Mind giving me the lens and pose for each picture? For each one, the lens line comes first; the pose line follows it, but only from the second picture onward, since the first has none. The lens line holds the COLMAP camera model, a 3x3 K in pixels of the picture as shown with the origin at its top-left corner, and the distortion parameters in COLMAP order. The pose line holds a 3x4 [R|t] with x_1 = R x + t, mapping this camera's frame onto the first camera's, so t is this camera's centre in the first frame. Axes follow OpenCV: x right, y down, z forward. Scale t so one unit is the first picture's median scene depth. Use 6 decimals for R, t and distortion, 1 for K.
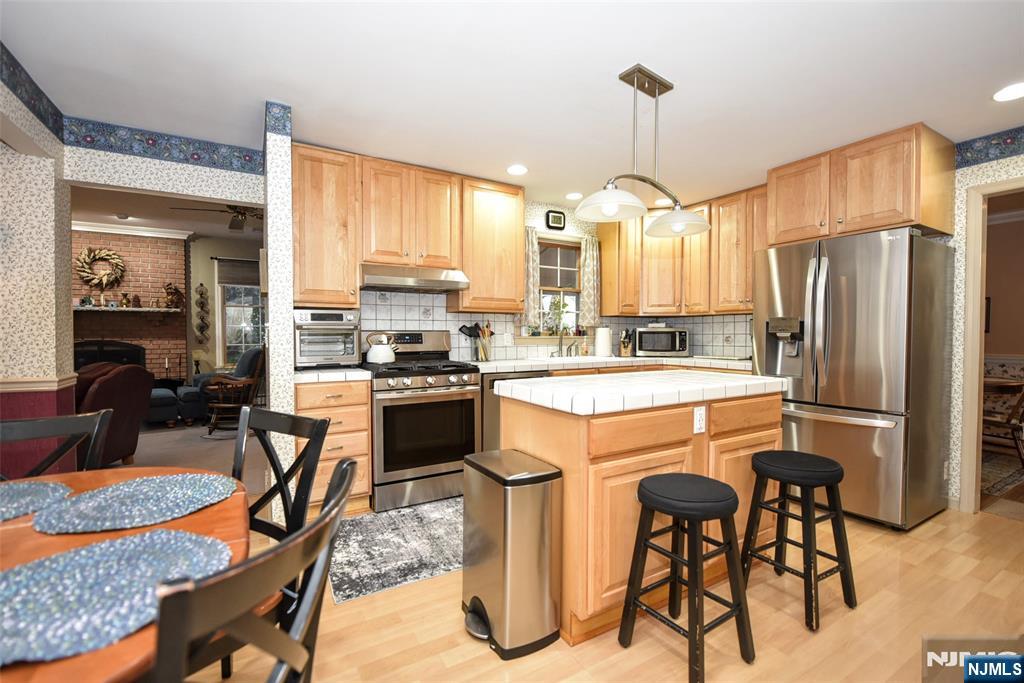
lens RADIAL K [[448.6, 0, 512.0], [0, 448.6, 341.5], [0, 0, 1]] dist [0.001268, -0.000371]
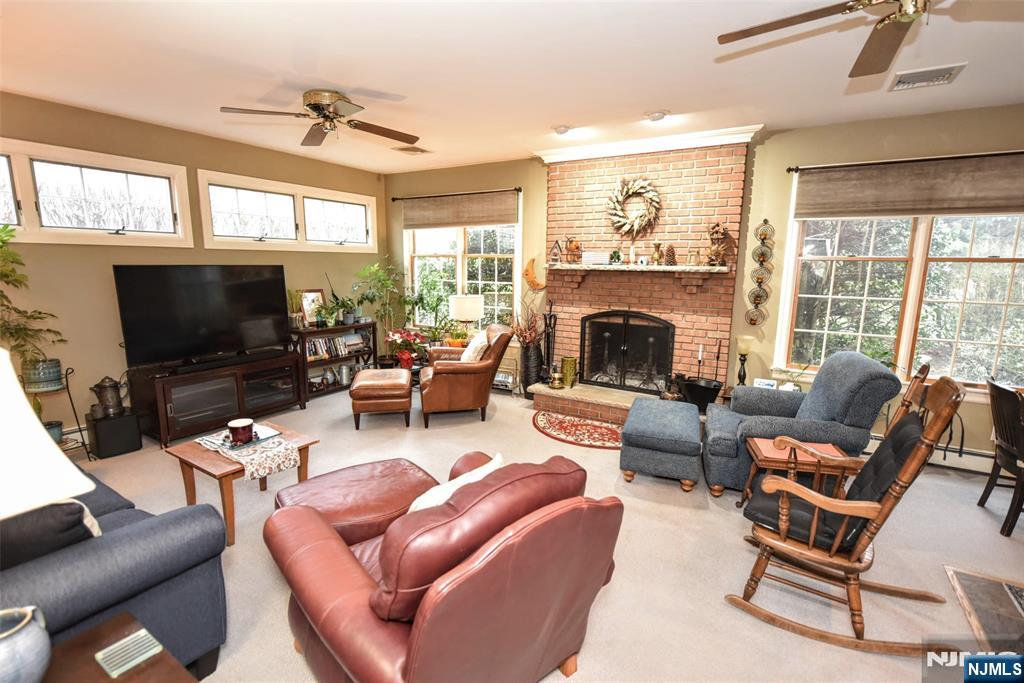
lens RADIAL K [[468.9, 0, 514.7], [0, 468.9, 341.0], [0, 0, 1]] dist [-0.001618, -0.000906]
pose [[0.476476, 0.156629, -0.865123, -0.497602], [-0.027642, 0.986185, 0.163323, -0.106988], [0.878753, -0.053906, 0.474224, 0.701563]]
